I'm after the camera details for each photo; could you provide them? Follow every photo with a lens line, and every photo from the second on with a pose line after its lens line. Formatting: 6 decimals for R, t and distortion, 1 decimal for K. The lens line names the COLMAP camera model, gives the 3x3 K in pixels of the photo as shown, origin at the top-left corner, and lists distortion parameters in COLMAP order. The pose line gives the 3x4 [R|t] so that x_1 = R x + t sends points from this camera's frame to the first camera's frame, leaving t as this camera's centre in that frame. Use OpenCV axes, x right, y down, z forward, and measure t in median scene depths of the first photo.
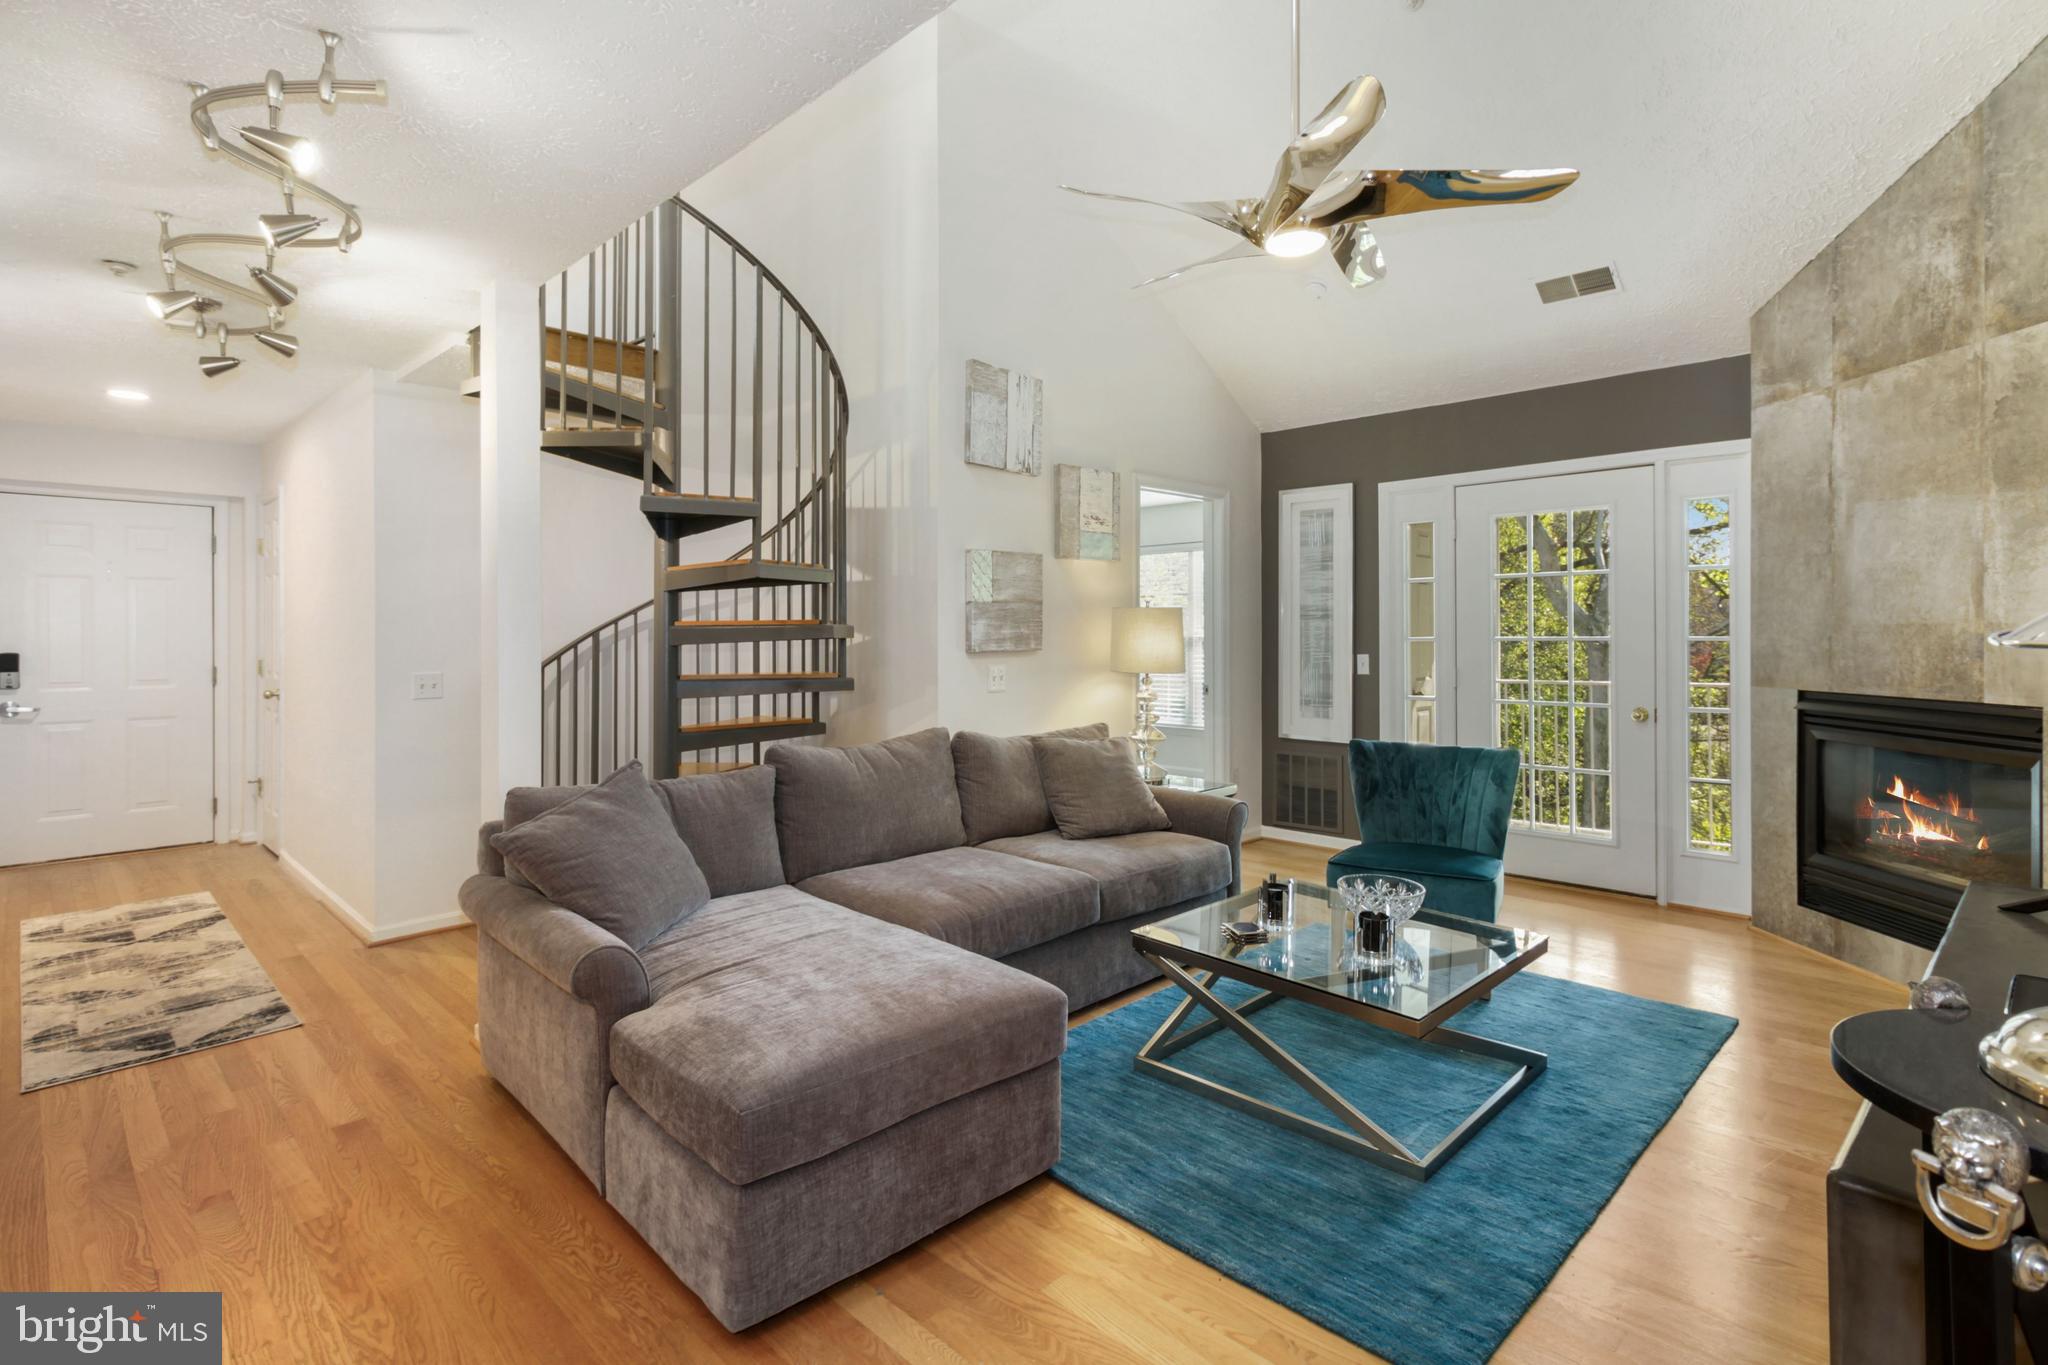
lens RADIAL K [[990.1, 0, 1026.8], [0, 990.1, 636.3], [0, 0, 1]] dist [0.003218, 0.000620]
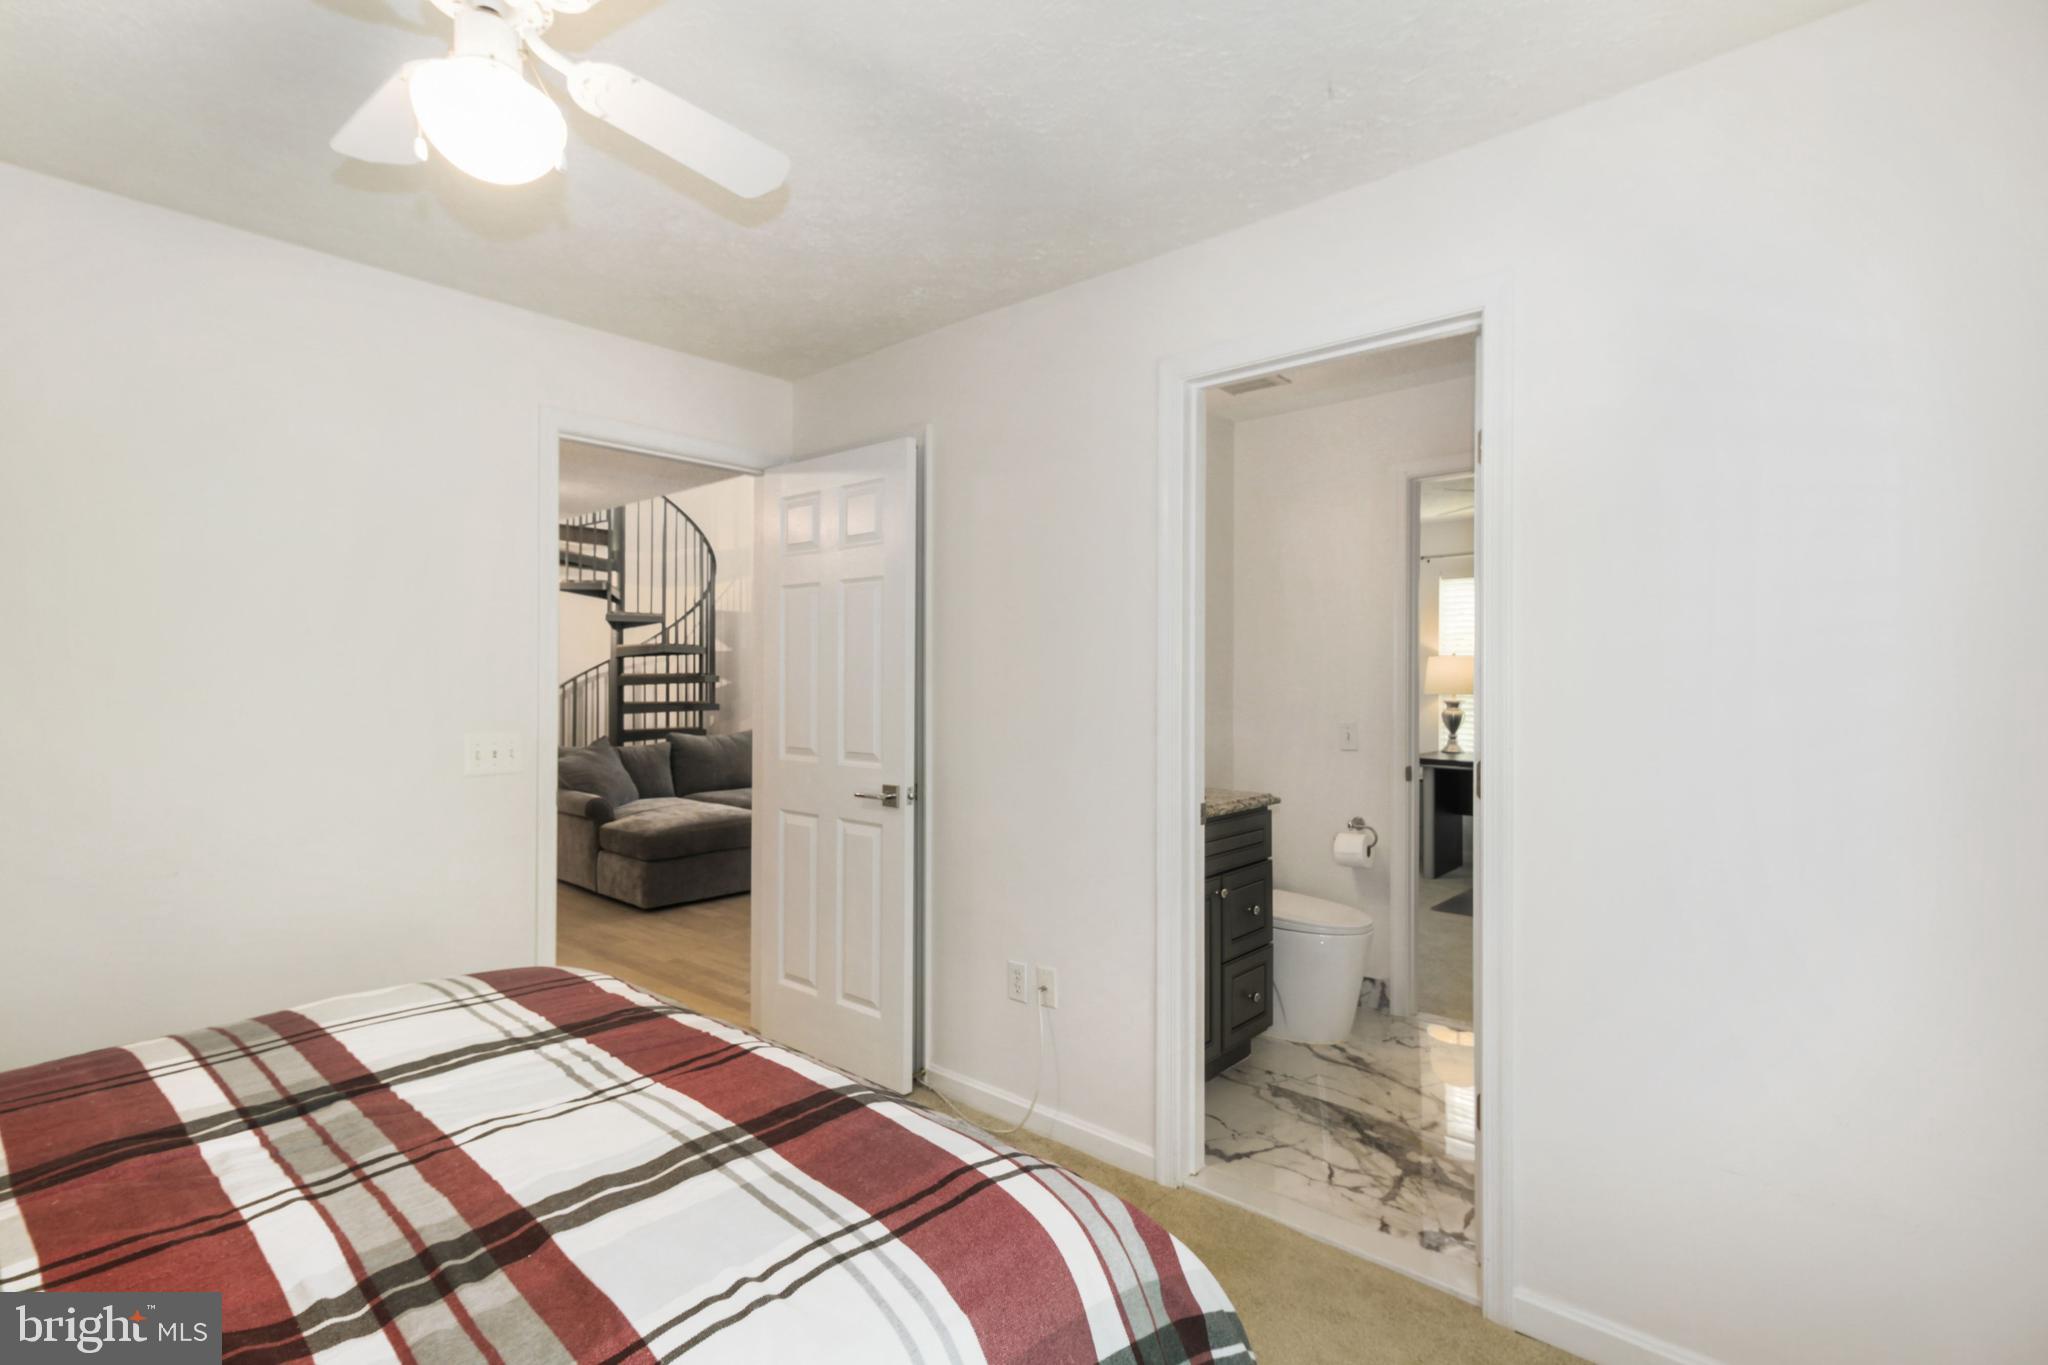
lens RADIAL K [[968.6, 0, 1018.8], [0, 968.6, 681.9], [0, 0, 1]] dist [0.003465, 0.000367]
pose [[0.998521, 0.001293, 0.054361, 0.323811], [-0.001289, 0.999999, -0.000105, 0.002485], [-0.054361, 0.000035, 0.998521, -0.955179]]
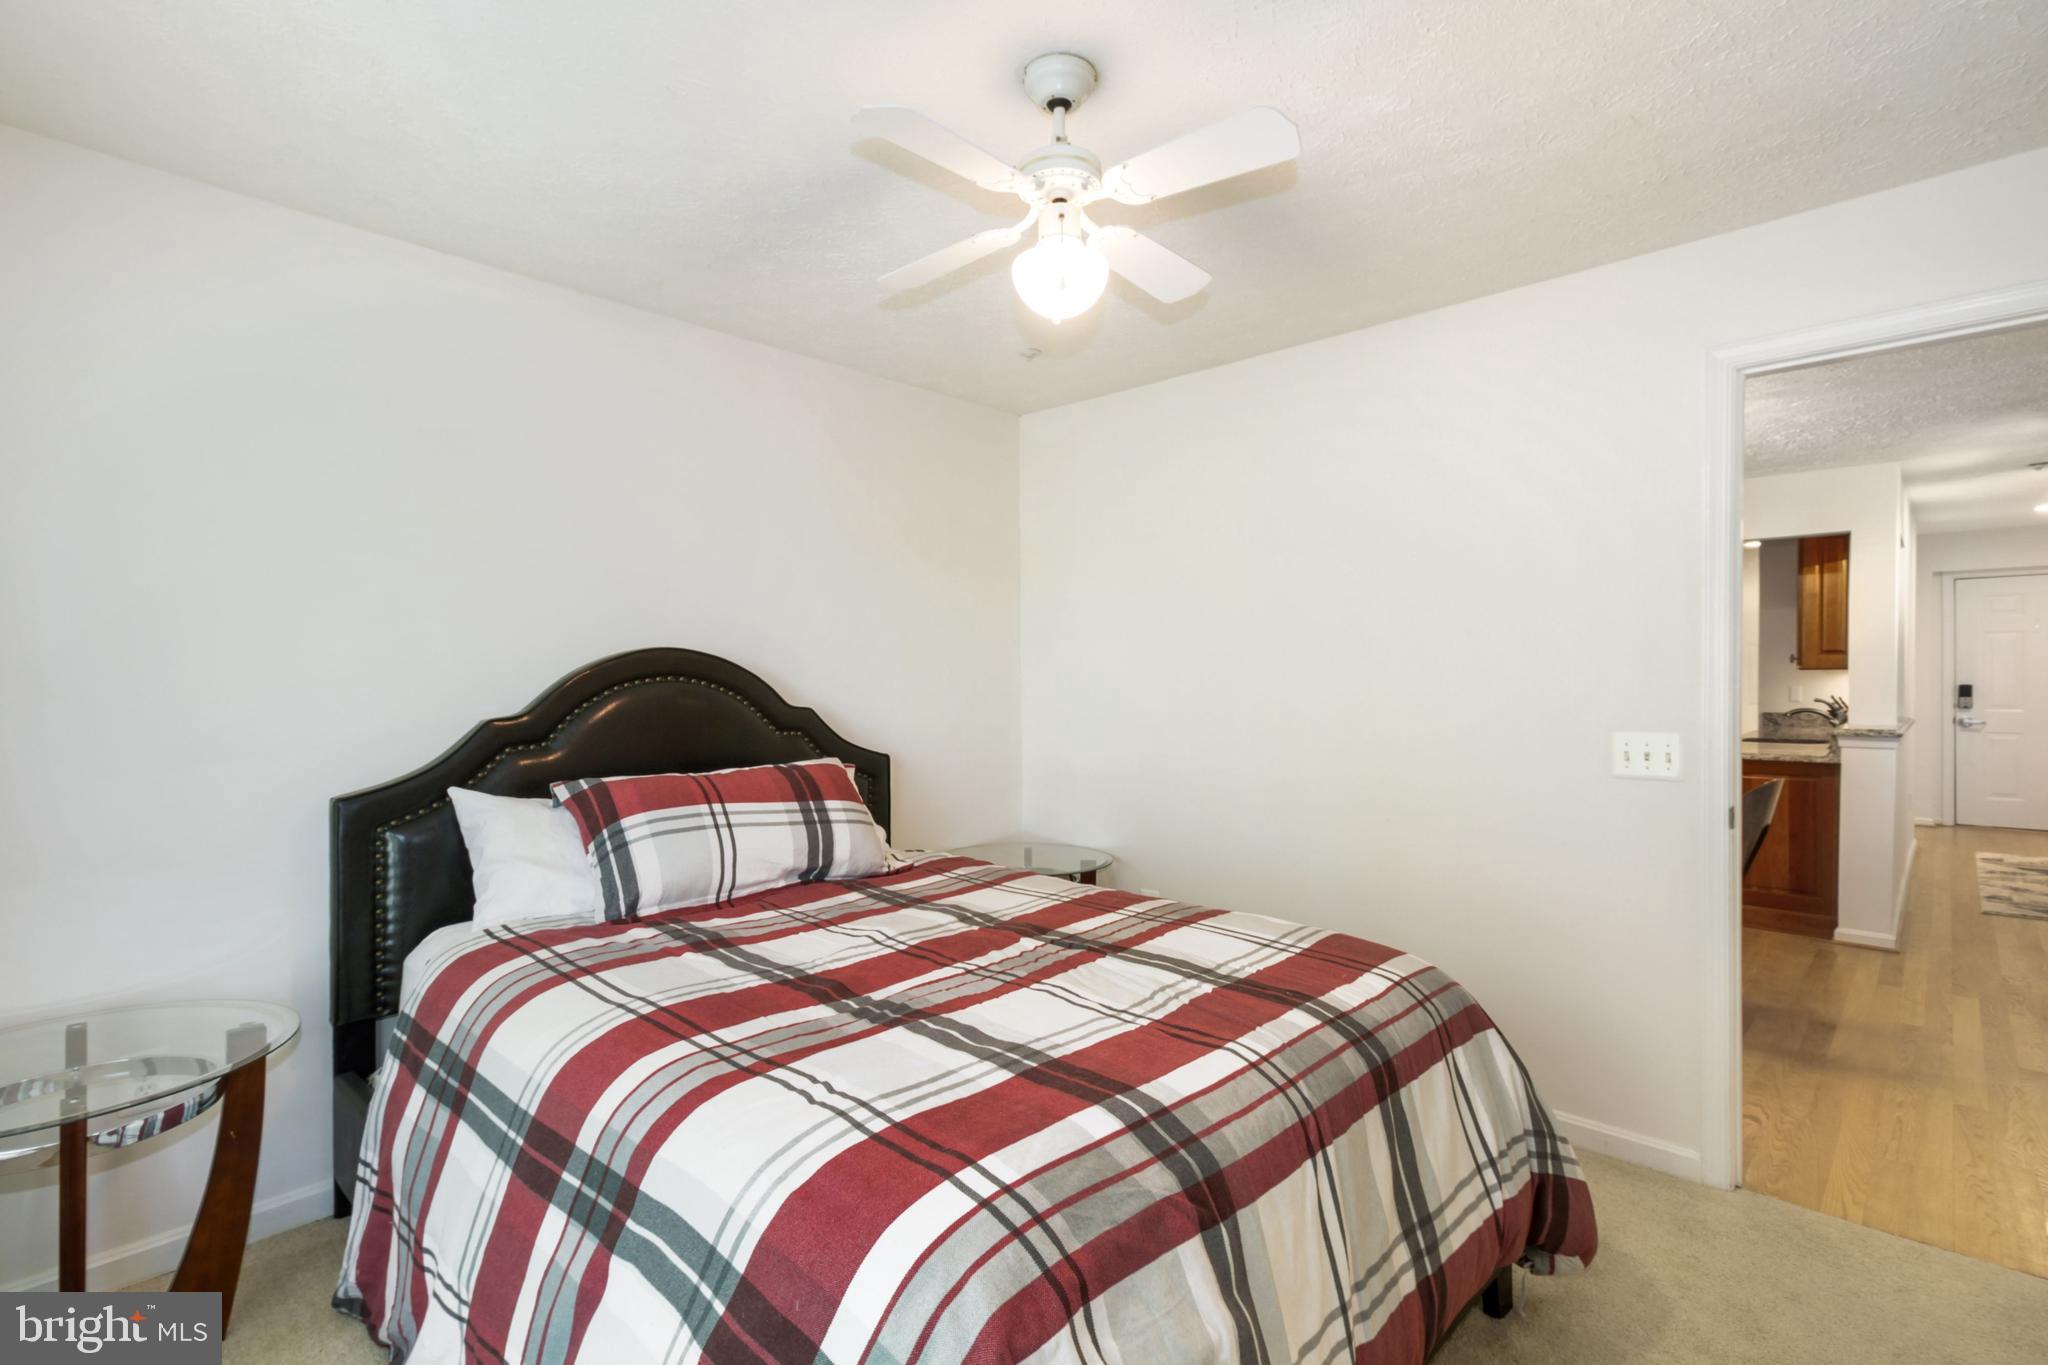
lens RADIAL K [[968.6, 0, 1018.8], [0, 968.6, 681.9], [0, 0, 1]] dist [0.003465, 0.000367]
pose [[0.010335, 0.008430, -0.999911, 0.620676], [-0.000268, 0.999964, 0.008428, 0.001066], [0.999947, 0.000181, 0.010337, -0.647106]]
